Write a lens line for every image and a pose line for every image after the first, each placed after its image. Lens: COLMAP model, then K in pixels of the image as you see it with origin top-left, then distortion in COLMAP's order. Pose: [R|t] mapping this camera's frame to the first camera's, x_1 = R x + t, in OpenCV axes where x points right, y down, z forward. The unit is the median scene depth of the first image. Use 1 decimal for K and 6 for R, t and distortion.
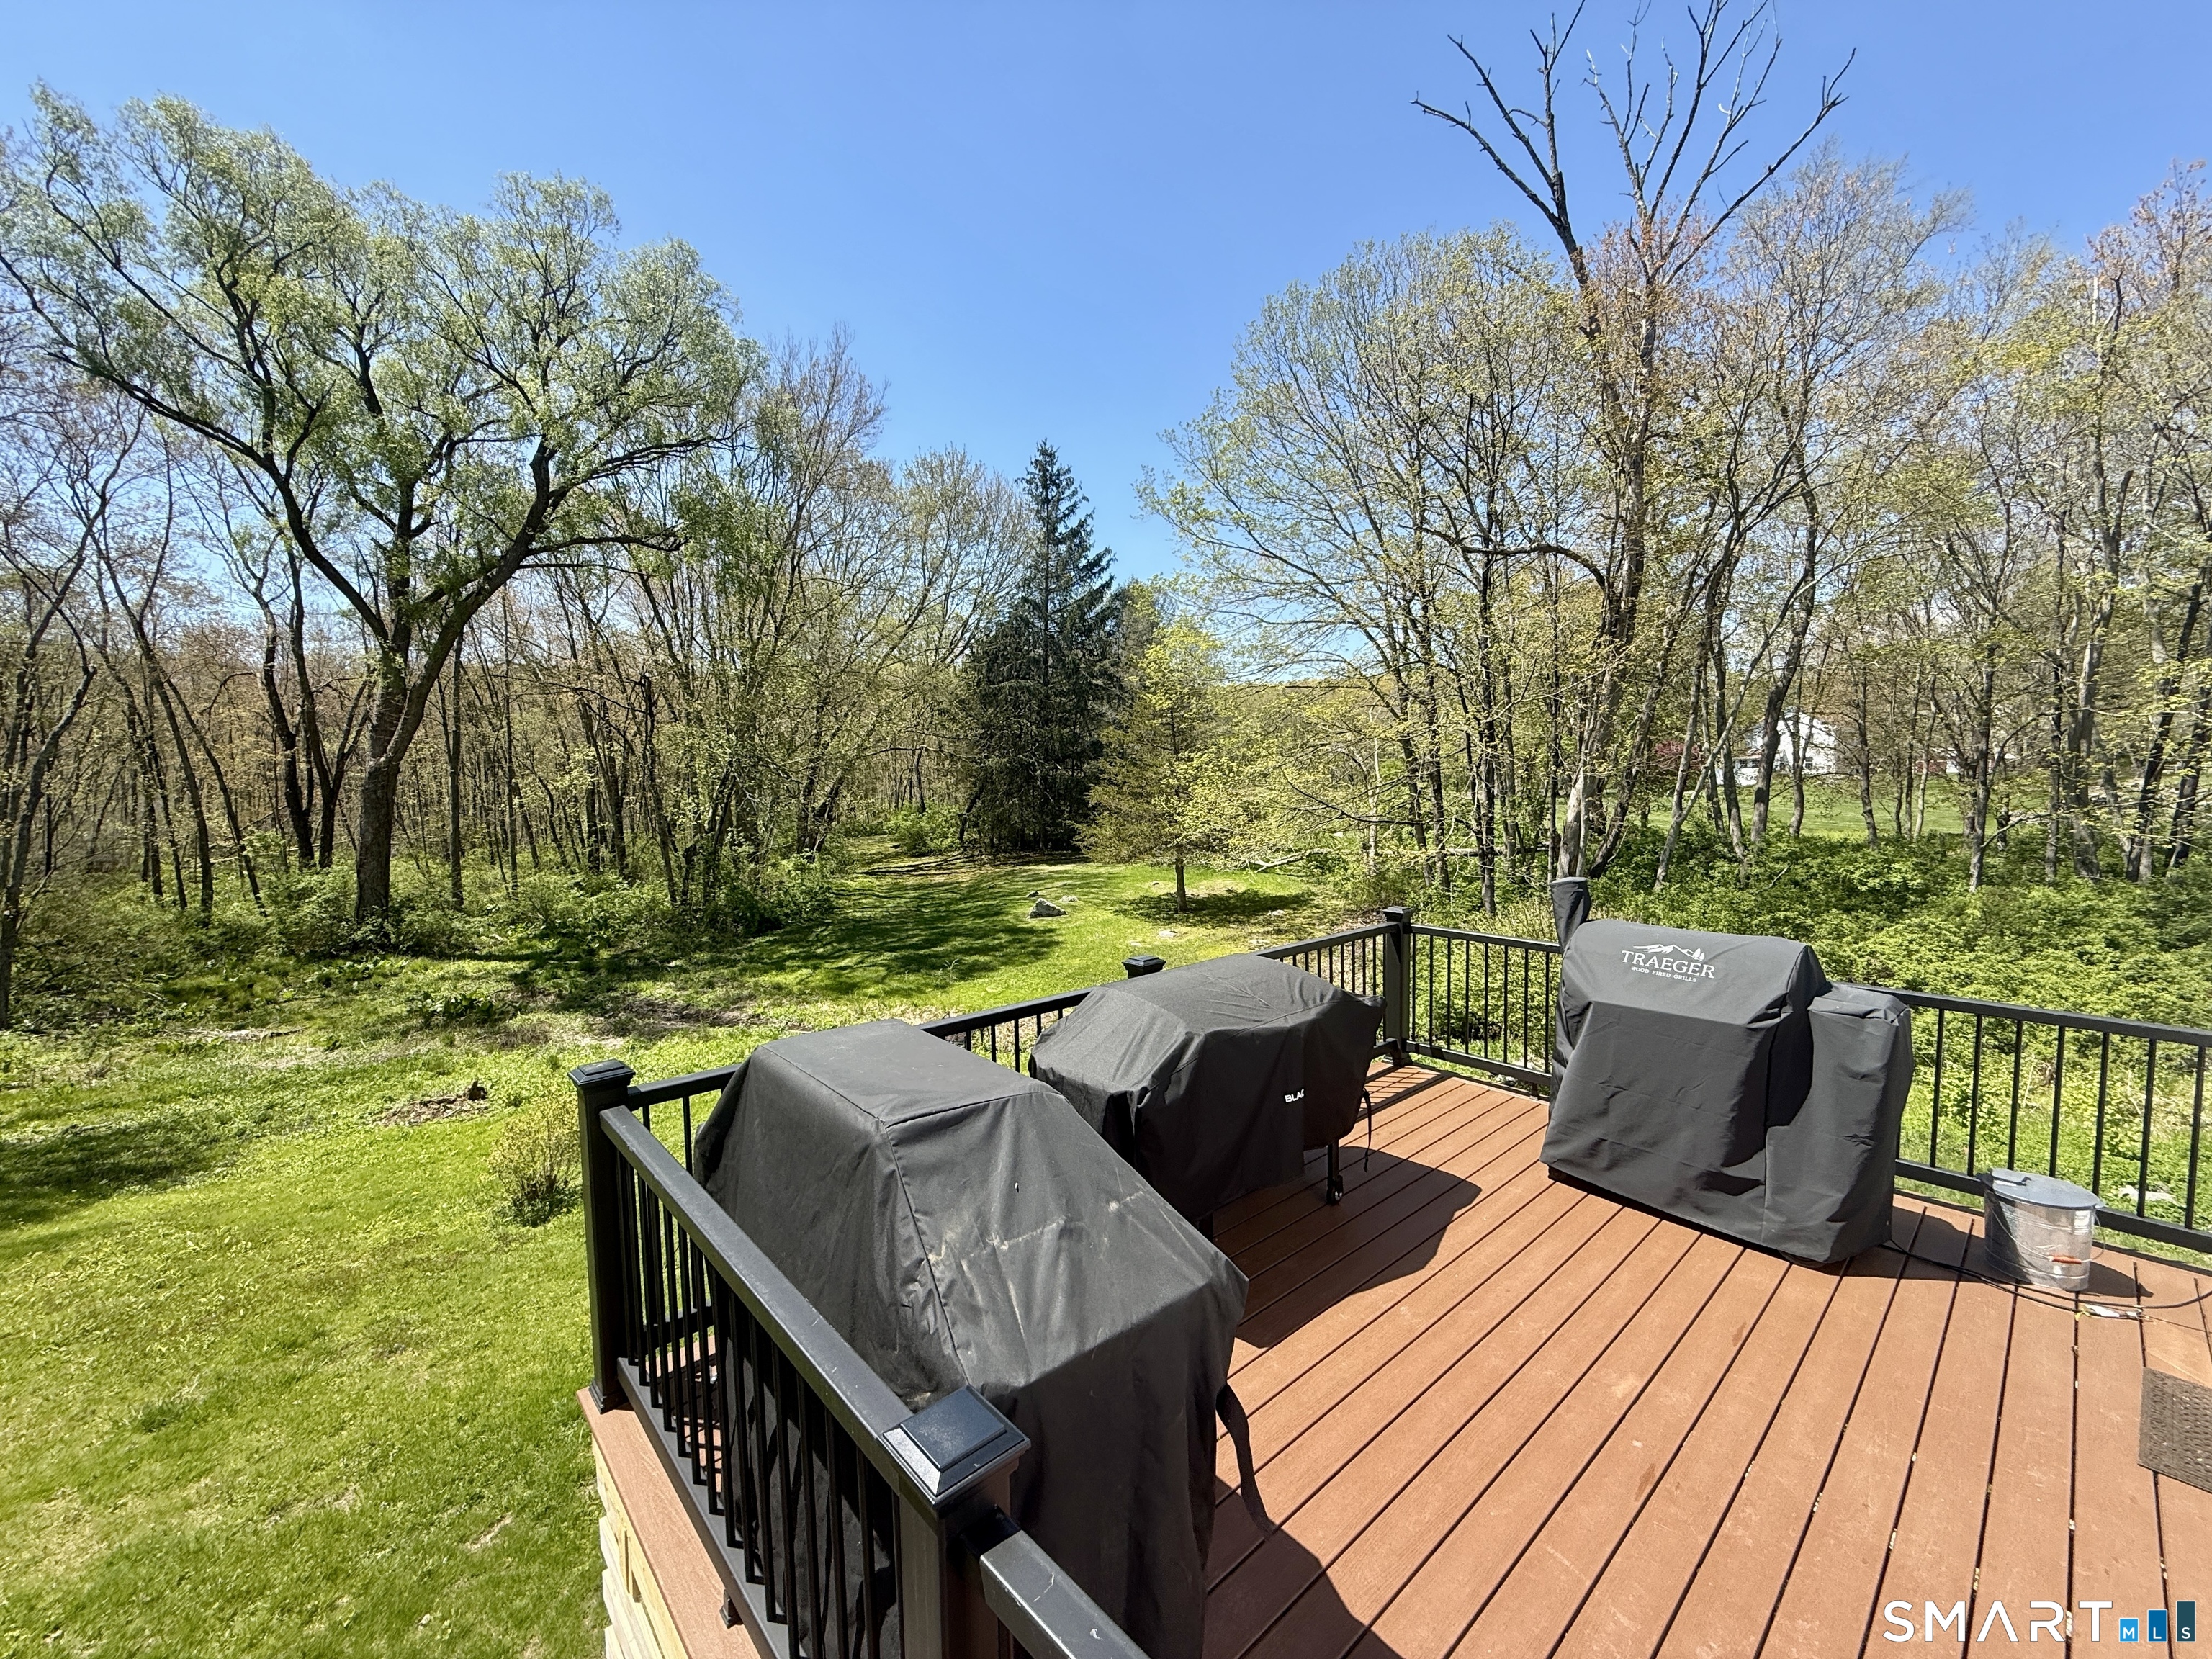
lens RADIAL K [[878.7, 0, 1108.9], [0, 878.7, 835.3], [0, 0, 1]] dist [0.000168, -0.000475]
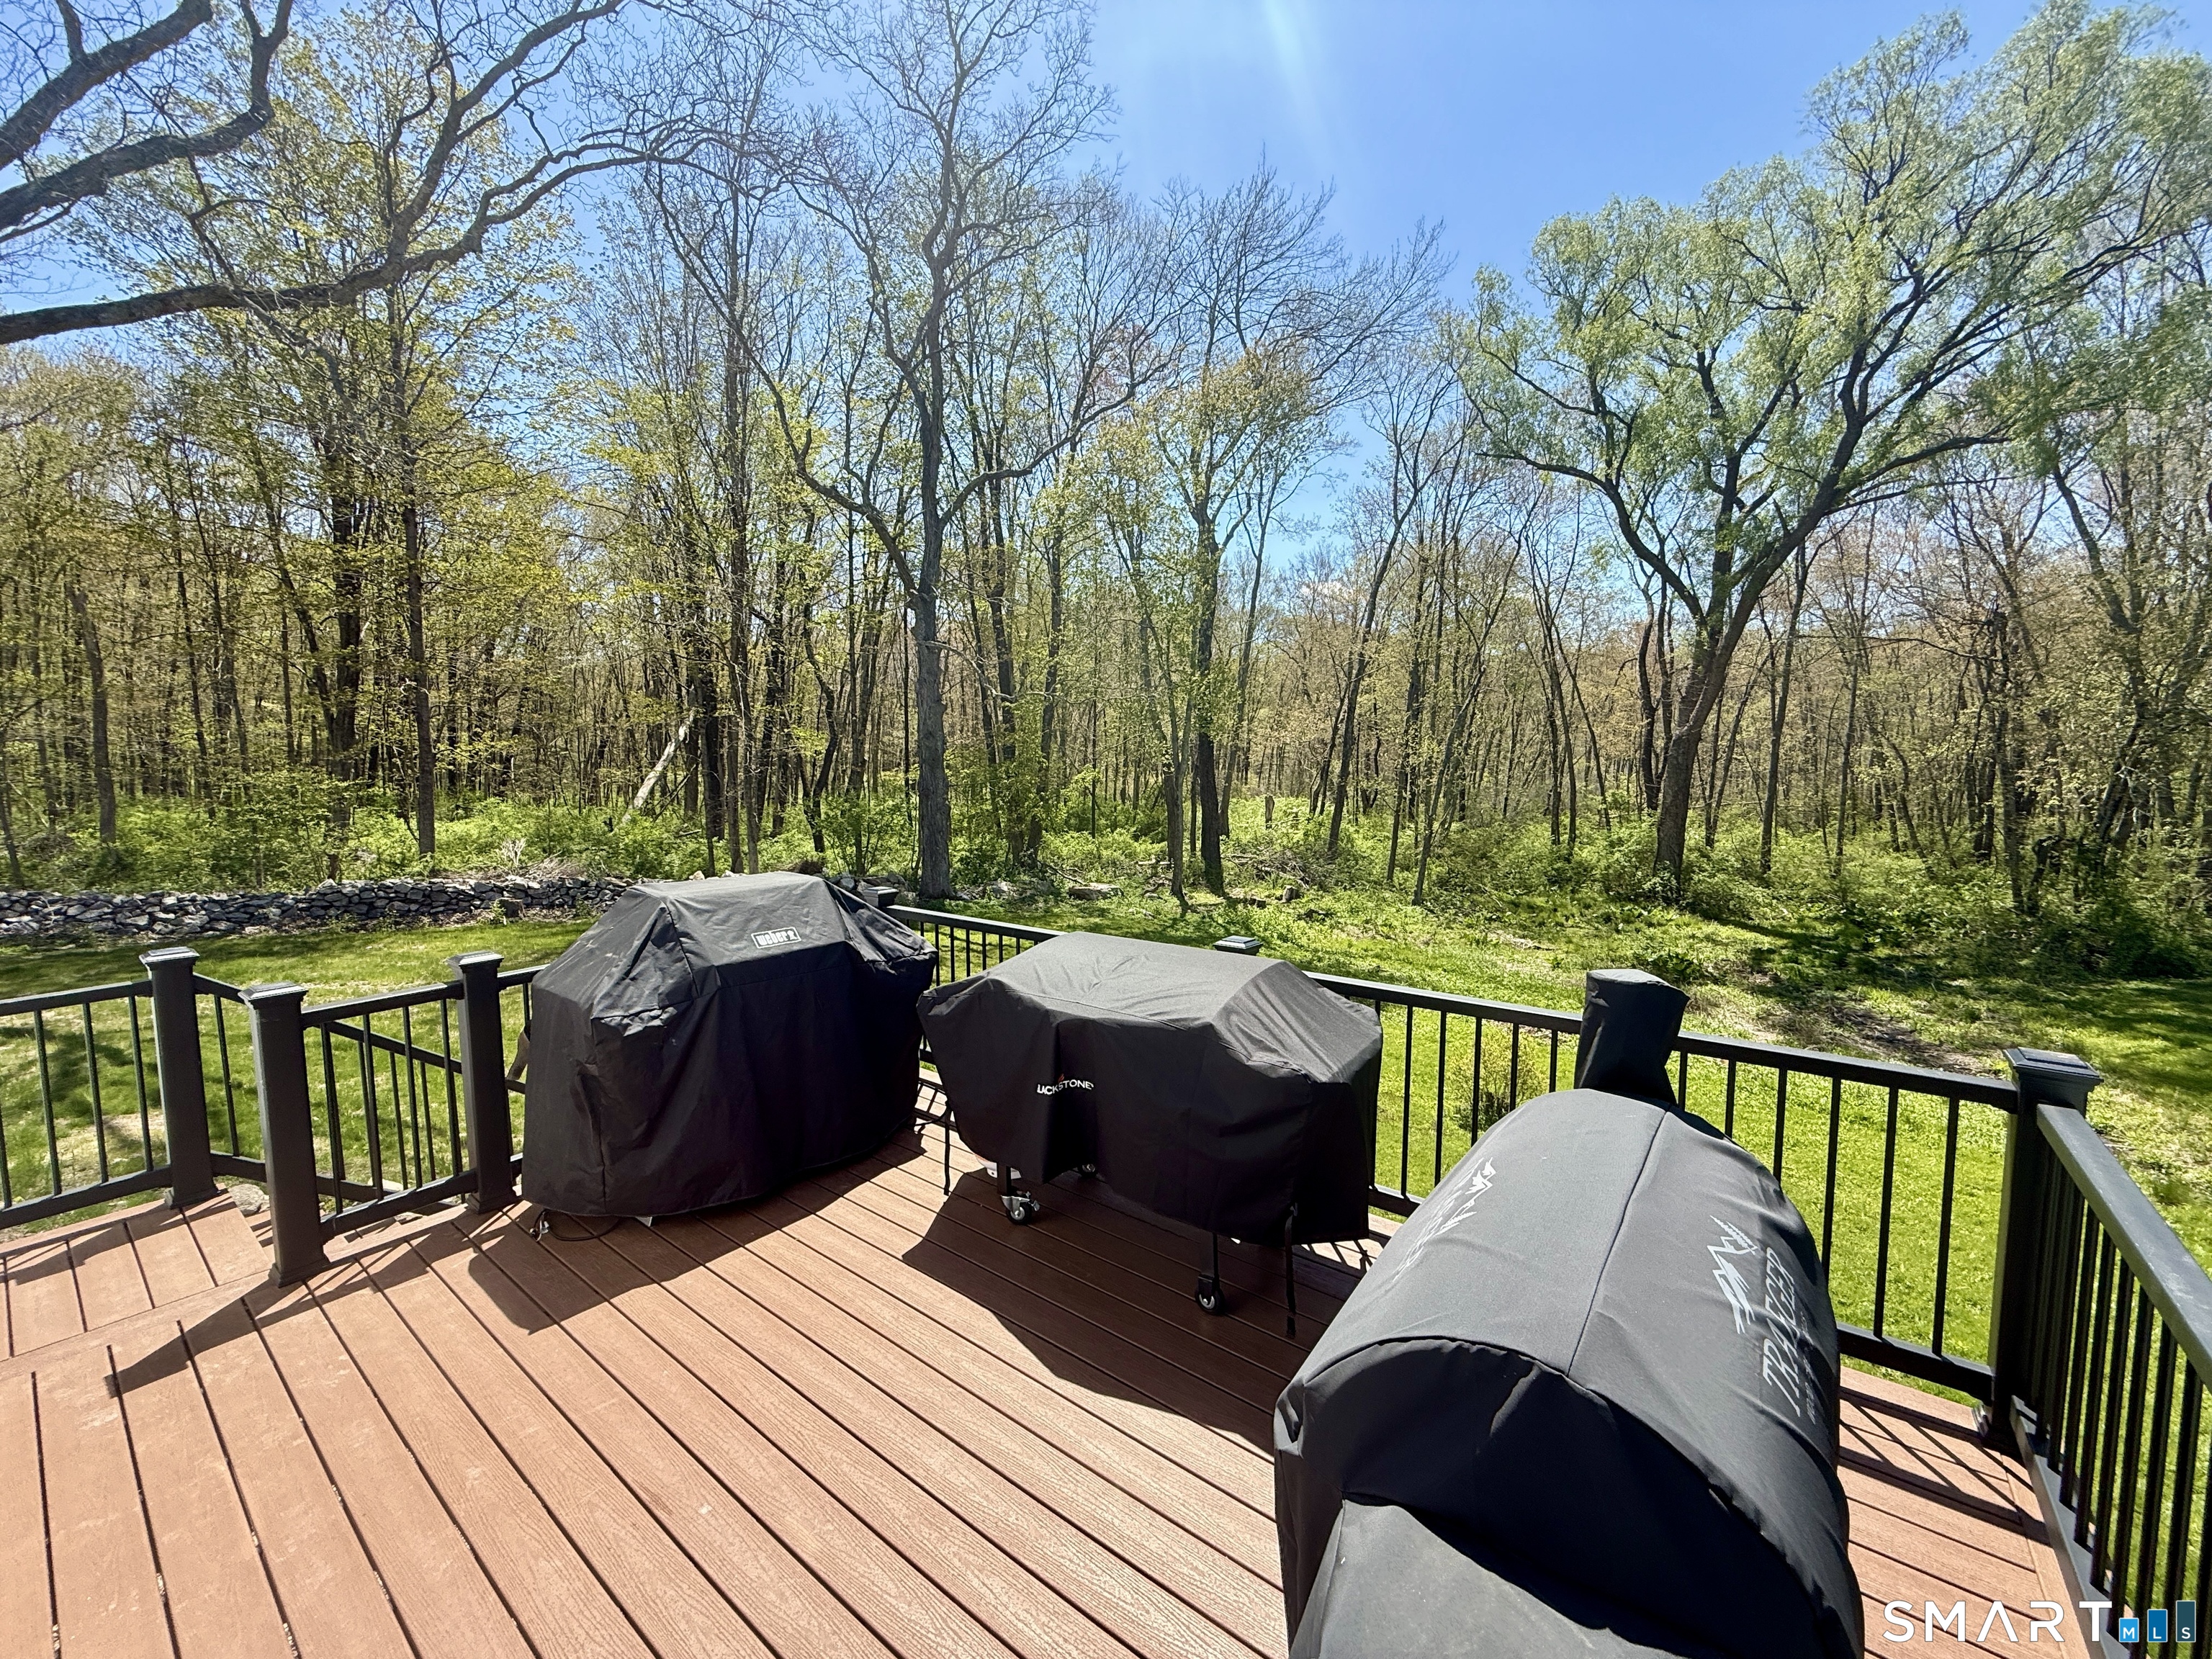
lens RADIAL K [[878.7, 0, 1096.7], [0, 878.7, 835.9], [0, 0, 1]] dist [0.000168, -0.000475]
pose [[0.181426, 0.093773, -0.978923, 0.149420], [-0.056905, 0.994776, 0.084745, -0.006076], [0.981757, 0.040331, 0.185815, 0.122396]]
